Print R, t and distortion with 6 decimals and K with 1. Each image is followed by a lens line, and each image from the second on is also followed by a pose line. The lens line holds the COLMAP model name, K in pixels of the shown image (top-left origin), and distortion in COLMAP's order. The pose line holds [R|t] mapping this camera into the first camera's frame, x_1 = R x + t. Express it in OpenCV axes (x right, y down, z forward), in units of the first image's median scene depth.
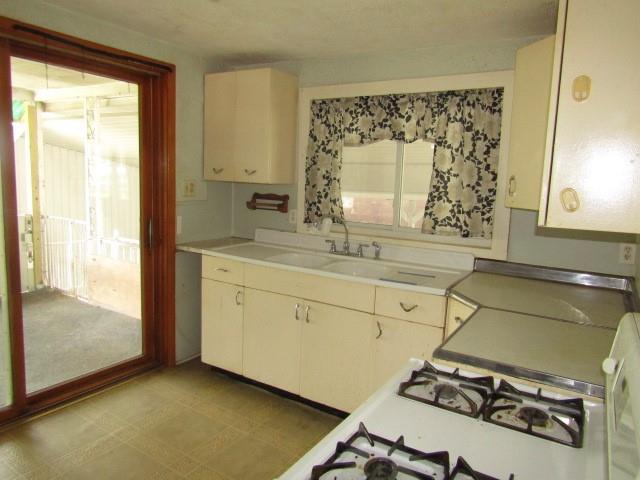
lens RADIAL K [[456.7, 0, 323.0], [0, 456.7, 239.9], [0, 0, 1]] dist [-0.007006, 0.001017]
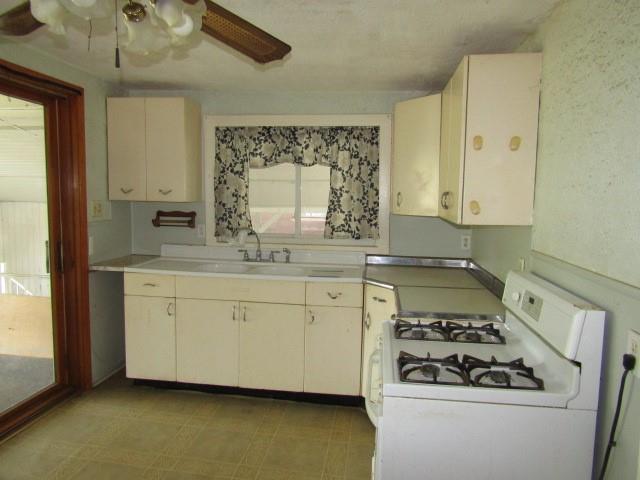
lens RADIAL K [[456.7, 0, 323.0], [0, 456.7, 239.9], [0, 0, 1]] dist [-0.007006, 0.001017]
pose [[0.911289, -0.061423, 0.407162, -0.266183], [0.072345, 0.997314, -0.011467, 0.003084], [-0.405363, 0.039906, 0.913284, -0.124609]]
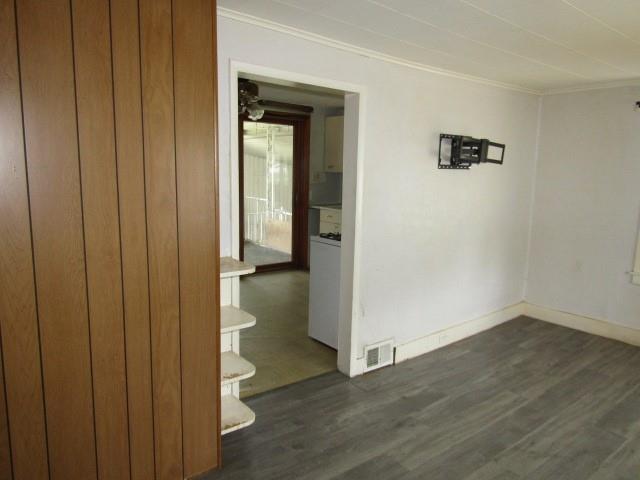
lens RADIAL K [[463.2, 0, 319.9], [0, 463.2, 241.4], [0, 0, 1]] dist [-0.001557, 0.011843]
pose [[0.940406, 0.032262, -0.338519, 0.419241], [-0.029568, 0.999477, 0.013113, 0.144423], [0.338765, -0.002322, 0.940868, -0.897600]]
